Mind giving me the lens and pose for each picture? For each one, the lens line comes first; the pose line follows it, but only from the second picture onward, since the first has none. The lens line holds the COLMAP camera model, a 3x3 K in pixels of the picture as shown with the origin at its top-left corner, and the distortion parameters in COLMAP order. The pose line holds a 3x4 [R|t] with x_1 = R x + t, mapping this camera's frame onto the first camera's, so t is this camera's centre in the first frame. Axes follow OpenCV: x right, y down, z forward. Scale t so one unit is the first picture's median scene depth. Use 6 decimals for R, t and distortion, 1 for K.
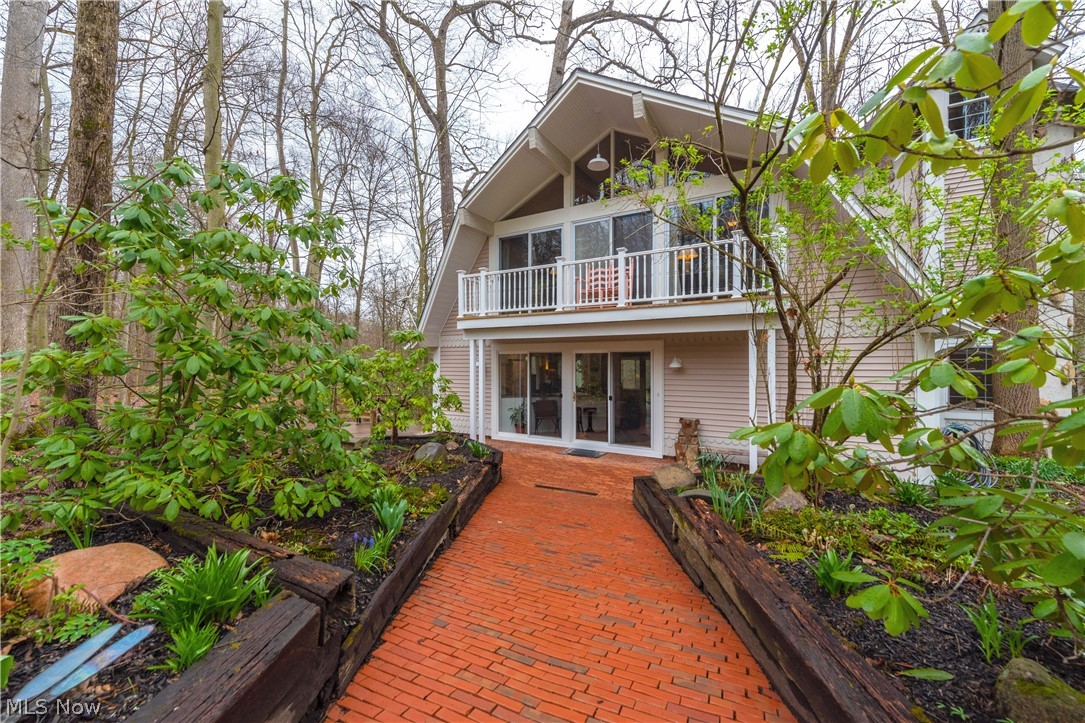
lens RADIAL K [[434.0, 0, 537.5], [0, 434.0, 362.8], [0, 0, 1]] dist [-0.007122, 0.000110]
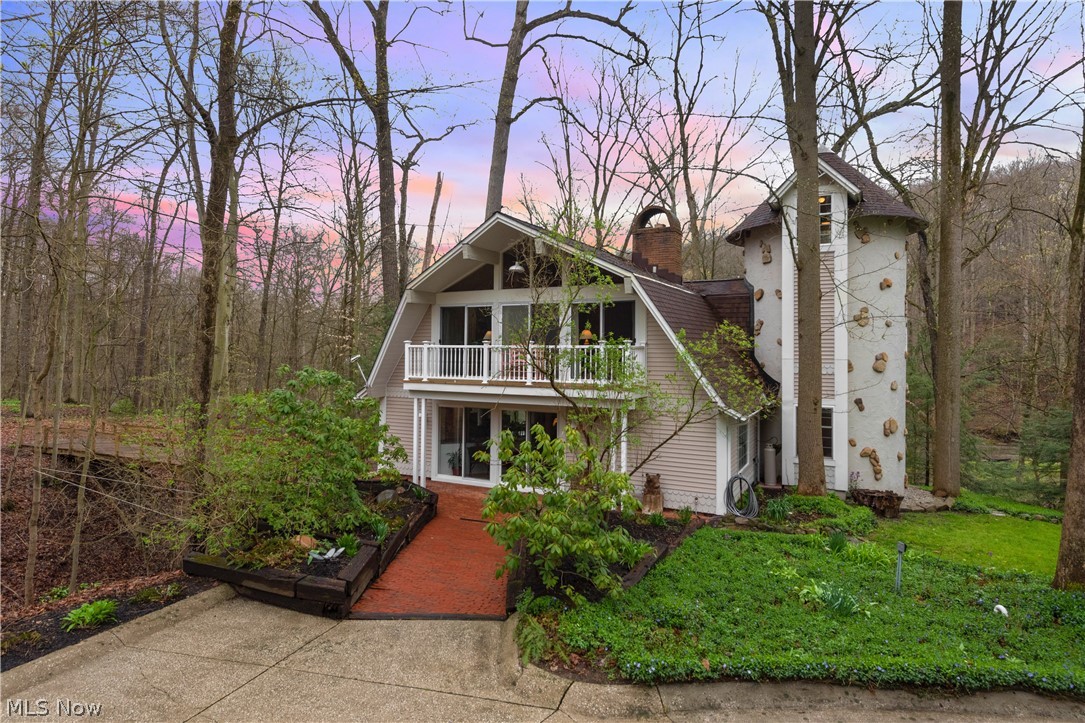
lens RADIAL K [[619.3, 0, 546.7], [0, 619.3, 330.8], [0, 0, 1]] dist [0.000810, -0.000009]
pose [[0.997699, 0.011024, 0.066896, 0.094964], [-0.008971, 0.999482, -0.030909, -0.191812], [-0.067202, 0.030237, 0.997281, -0.748068]]
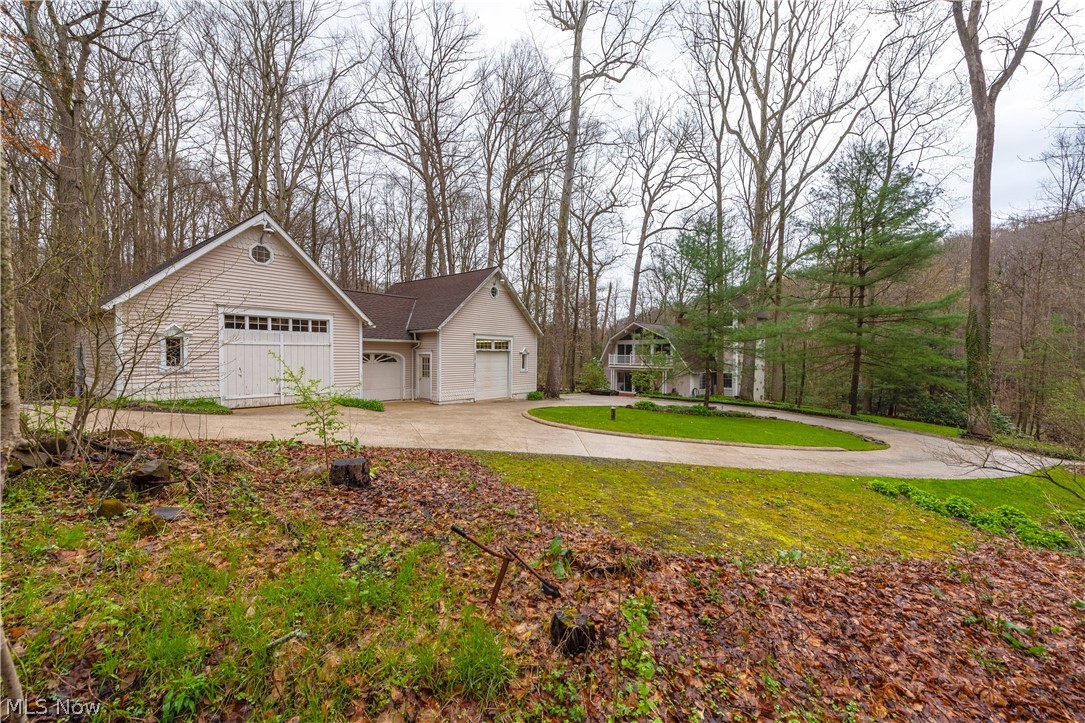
lens RADIAL K [[432.0, 0, 548.8], [0, 432.0, 364.2], [0, 0, 1]] dist [-0.008313, -0.000264]
pose [[0.976890, 0.010408, -0.213491, 0.166750], [-0.007250, 0.999853, 0.015568, -0.172917], [0.213621, -0.013661, 0.976821, -3.472977]]
